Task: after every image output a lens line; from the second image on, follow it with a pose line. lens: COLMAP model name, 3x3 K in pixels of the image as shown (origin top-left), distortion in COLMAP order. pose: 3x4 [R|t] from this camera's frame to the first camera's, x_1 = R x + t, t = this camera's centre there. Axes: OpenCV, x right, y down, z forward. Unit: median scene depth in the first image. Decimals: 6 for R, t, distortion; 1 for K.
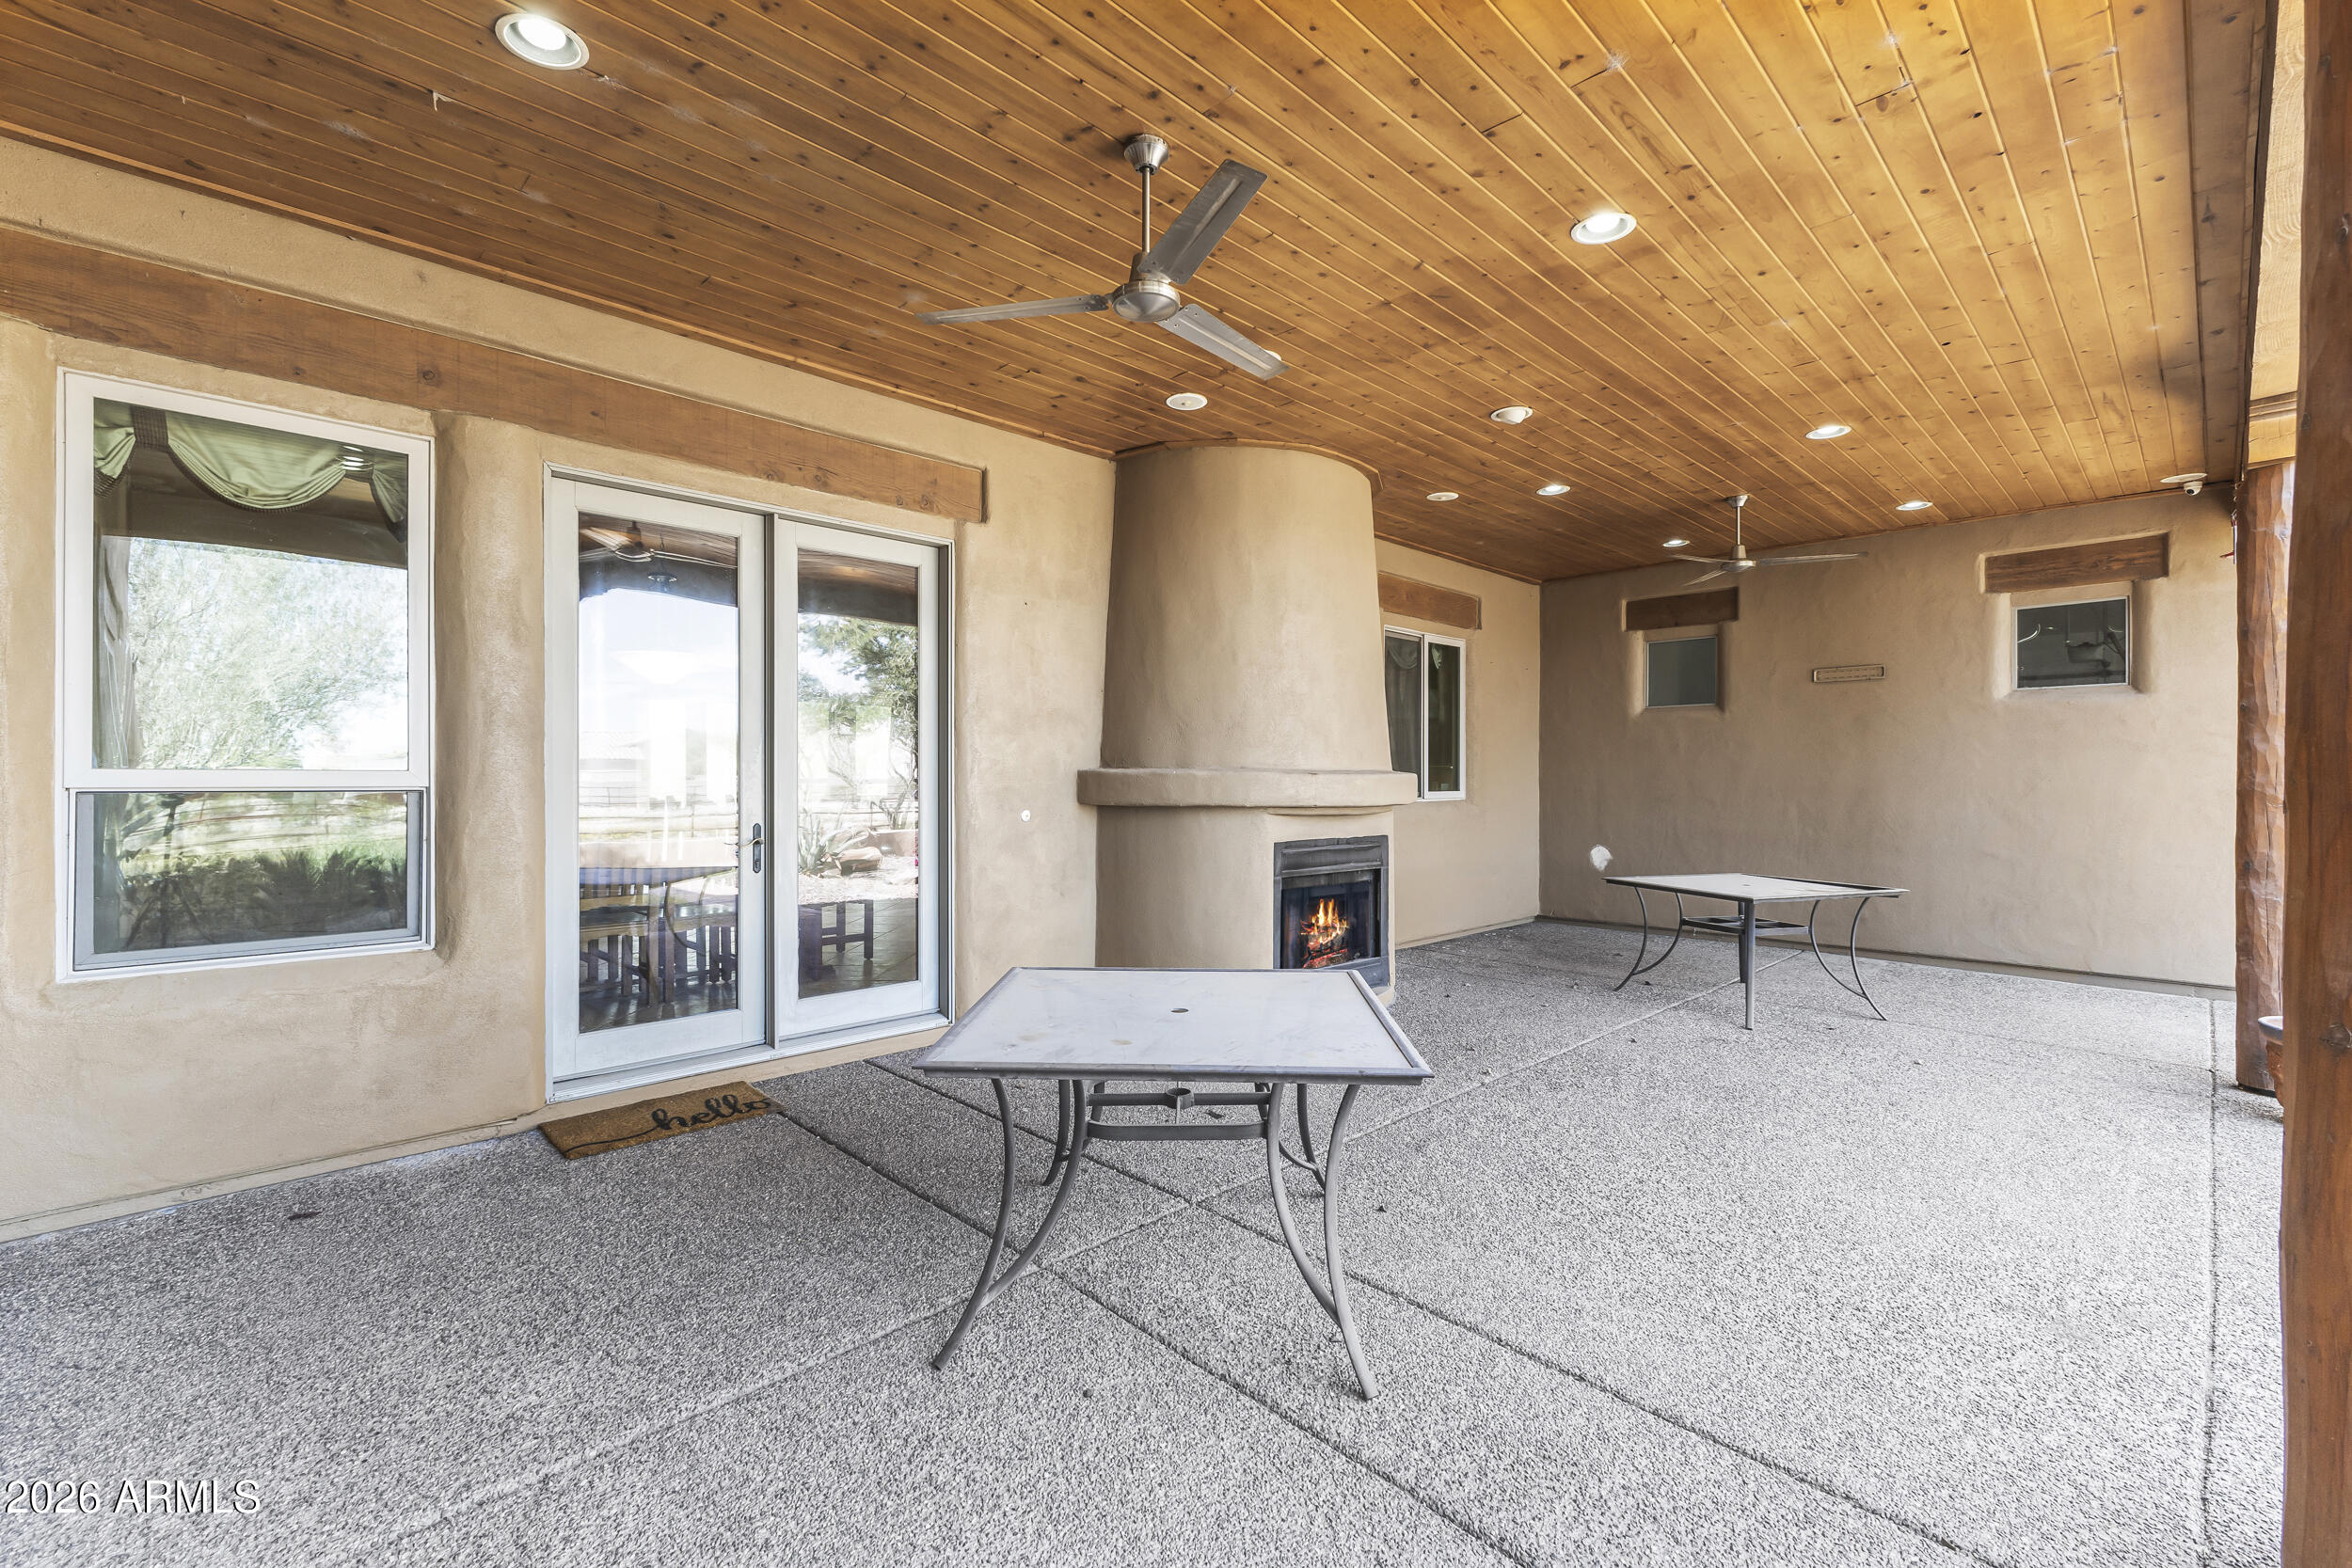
lens RADIAL K [[1019.5, 0, 1172.6], [0, 1019.5, 783.6], [0, 0, 1]] dist [0.009689, -0.001869]
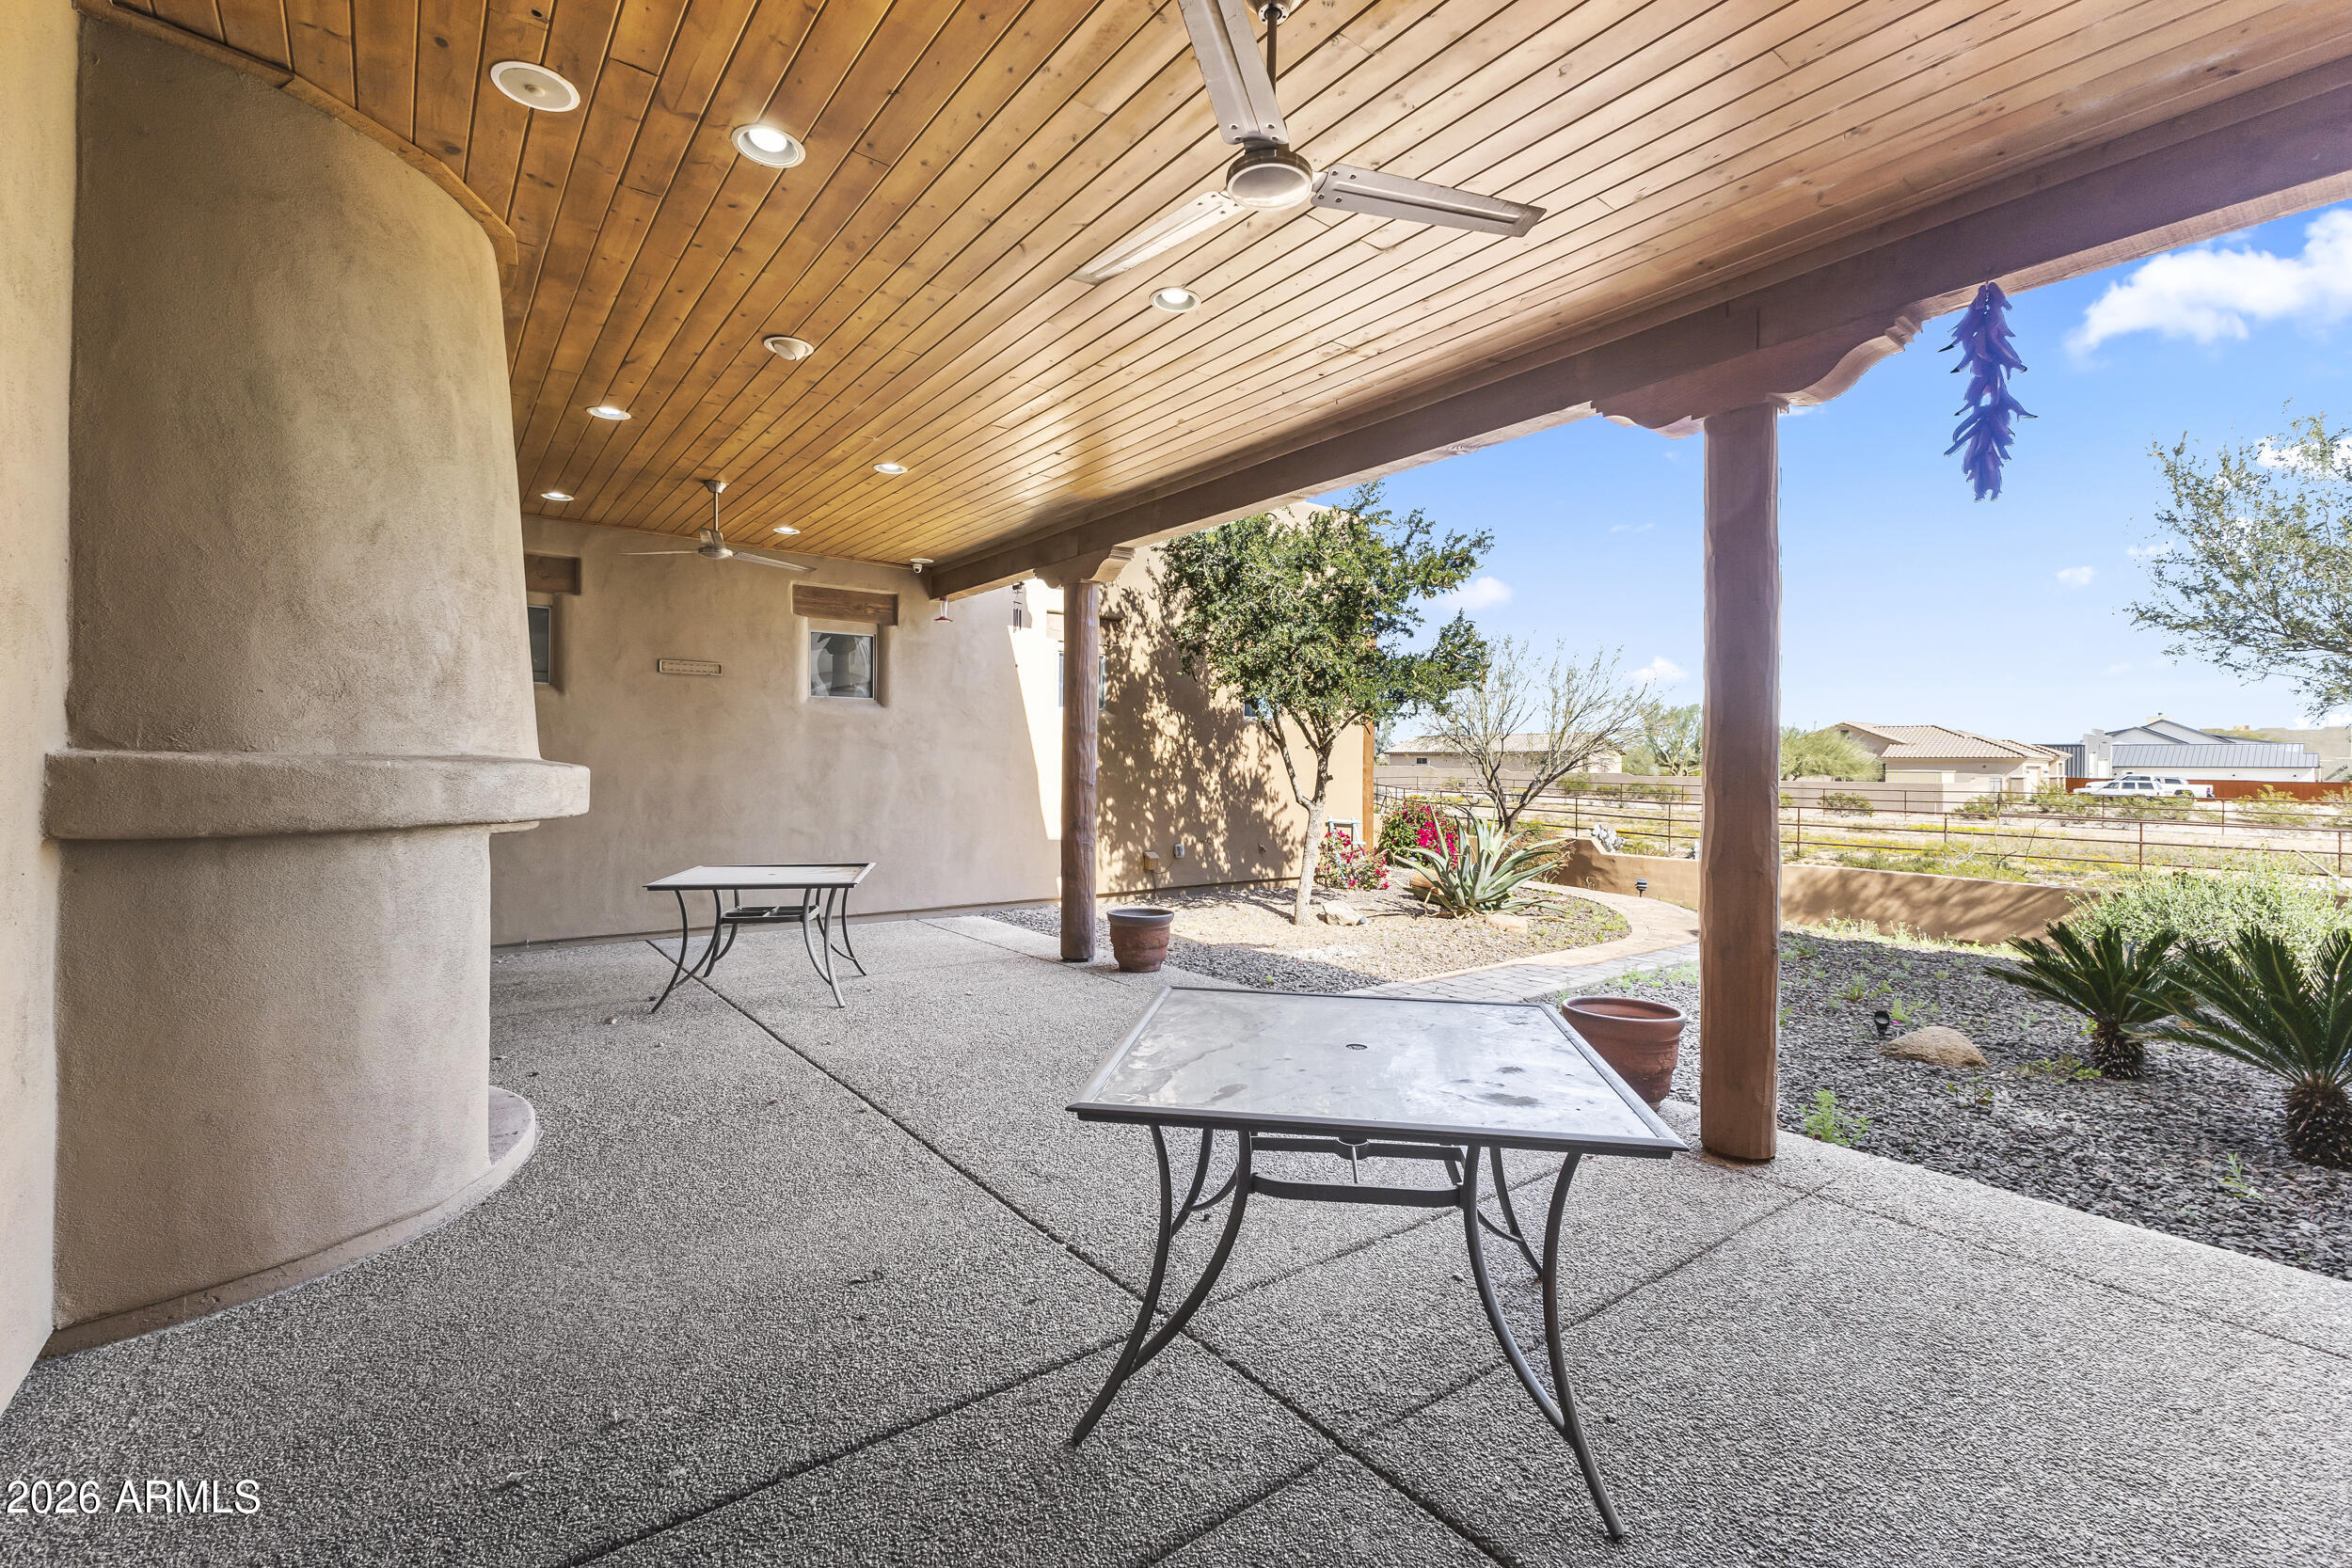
lens RADIAL K [[1019.5, 0, 1190.3], [0, 1019.5, 782.4], [0, 0, 1]] dist [0.009689, -0.001869]
pose [[0.107220, -0.013473, 0.994144, -0.357083], [-0.005020, 0.999888, 0.014093, -0.007560], [-0.994223, -0.006501, 0.107141, 0.417035]]
